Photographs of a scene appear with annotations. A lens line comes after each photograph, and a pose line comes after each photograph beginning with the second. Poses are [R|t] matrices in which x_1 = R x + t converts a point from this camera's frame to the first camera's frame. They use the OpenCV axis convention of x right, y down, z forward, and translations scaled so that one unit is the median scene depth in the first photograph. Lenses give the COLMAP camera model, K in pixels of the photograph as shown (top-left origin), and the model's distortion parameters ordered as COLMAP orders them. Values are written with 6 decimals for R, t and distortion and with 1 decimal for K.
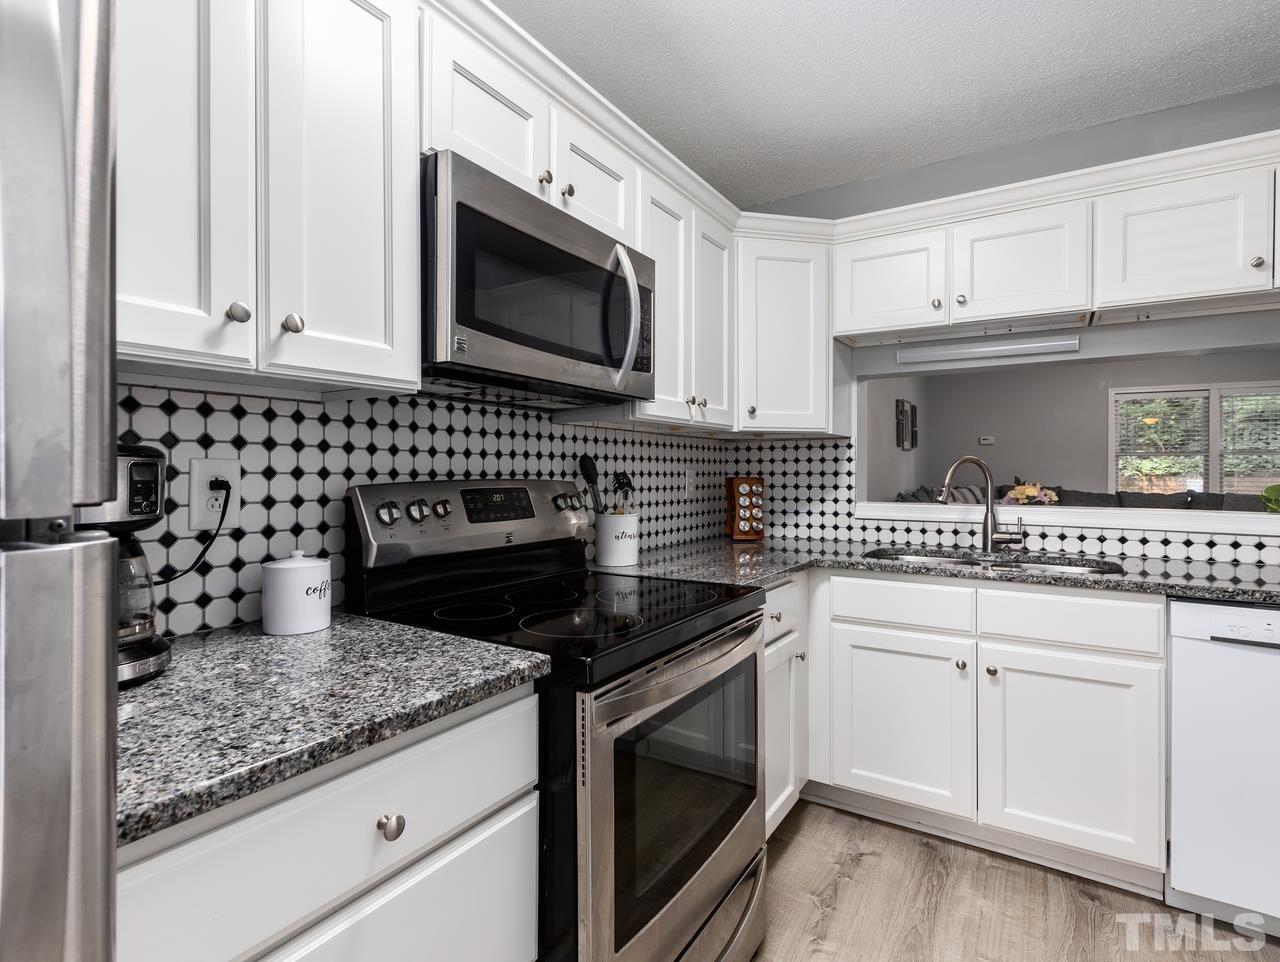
lens RADIAL K [[648.7, 0, 638.8], [0, 648.7, 474.6], [0, 0, 1]] dist [-0.003754, 0.001849]
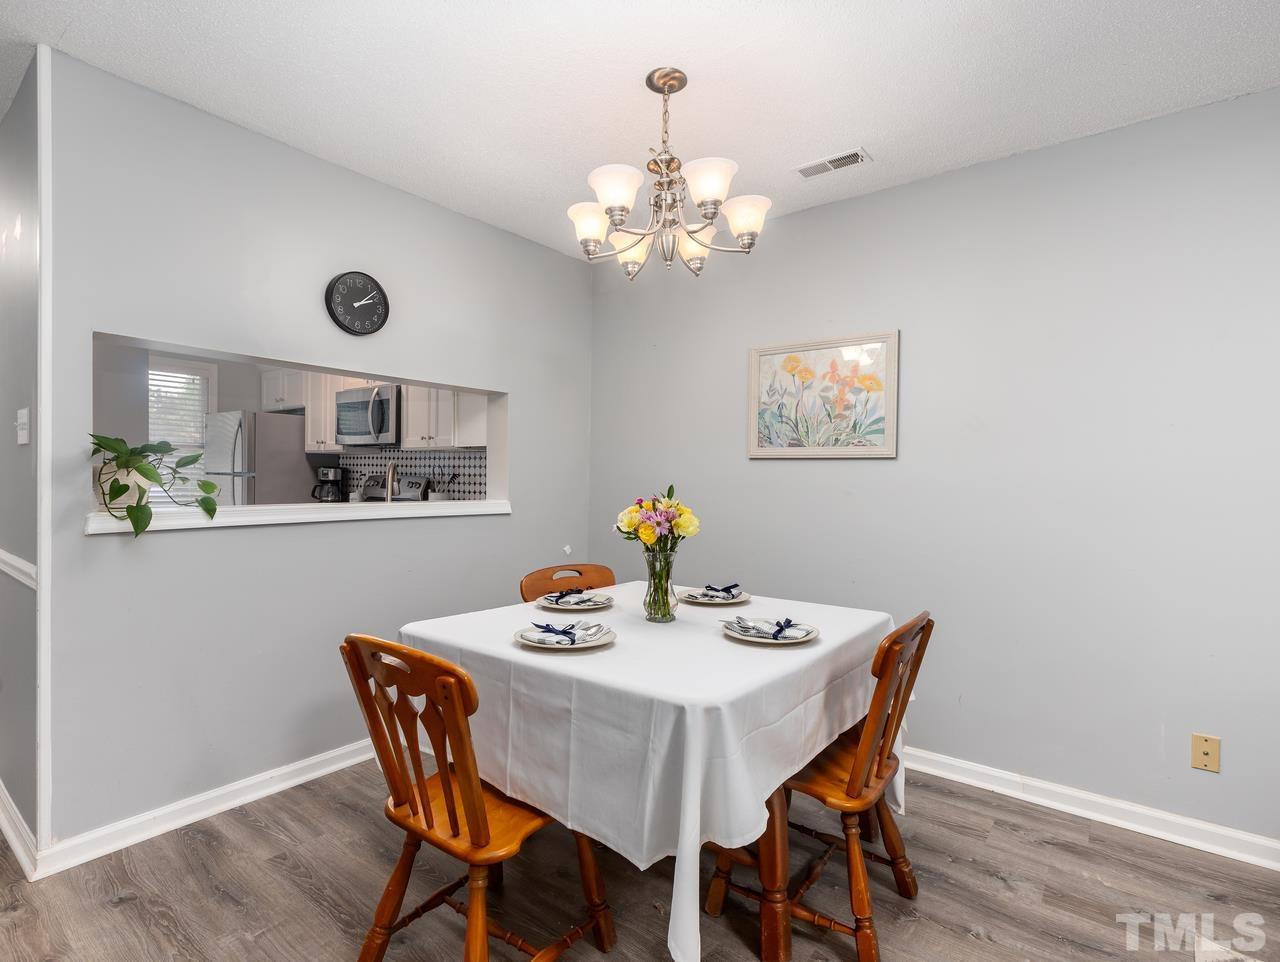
lens RADIAL K [[648.7, 0, 639.6], [0, 648.7, 480.0], [0, 0, 1]] dist [-0.003754, 0.001849]
pose [[-0.088899, 0.004370, -0.996031, 2.563233], [-0.021973, 0.999738, 0.006347, -0.012947], [0.995798, 0.022450, -0.088780, 2.341954]]
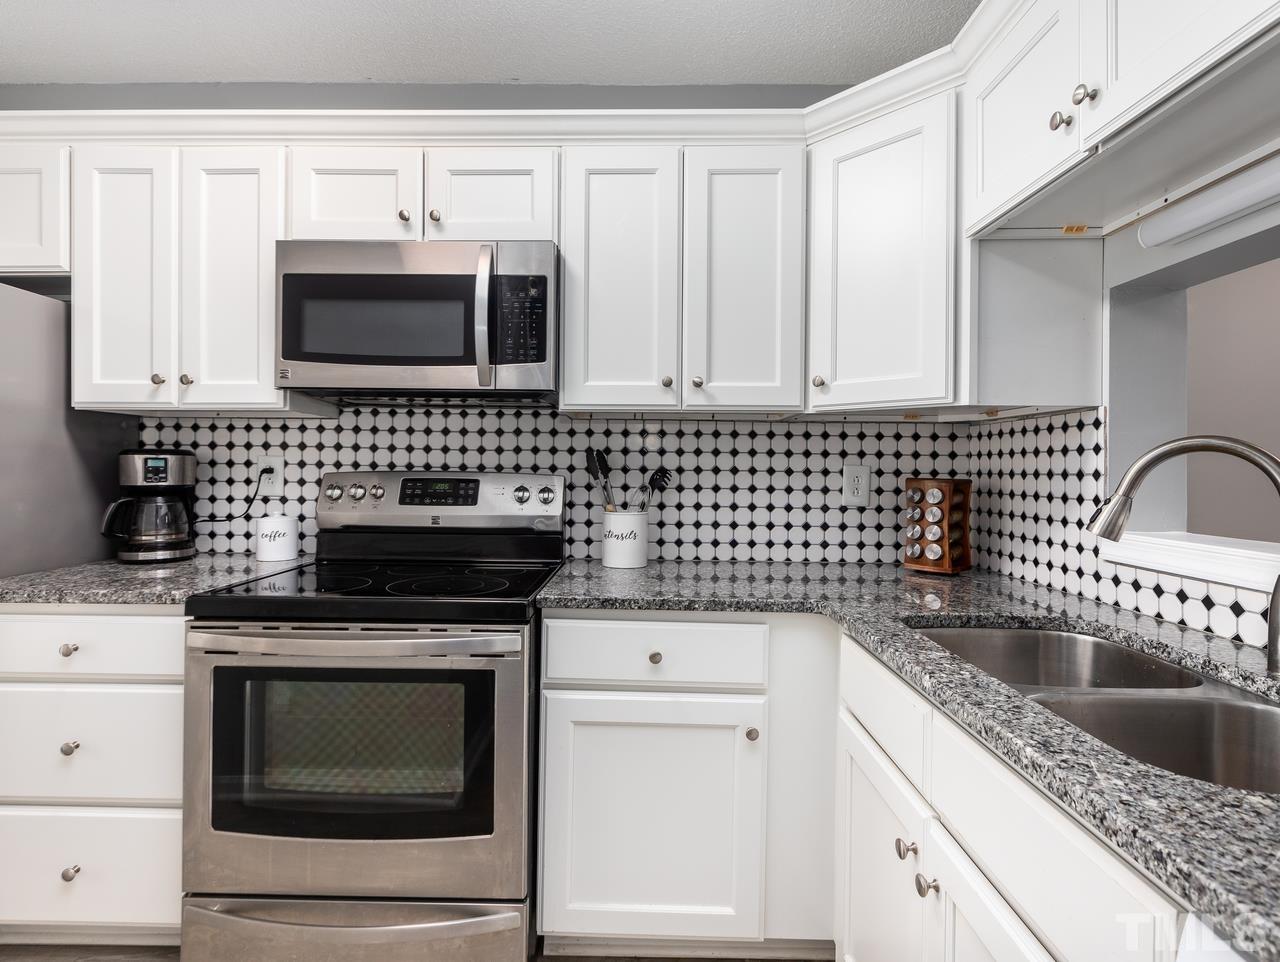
lens RADIAL K [[648.7, 0, 636.7], [0, 648.7, 469.9], [0, 0, 1]] dist [-0.003754, 0.001849]
pose [[0.523212, 0.008330, -0.852162, 0.984939], [-0.014286, 0.999897, 0.001003, -0.001221], [0.852083, 0.011649, 0.523278, 0.672778]]
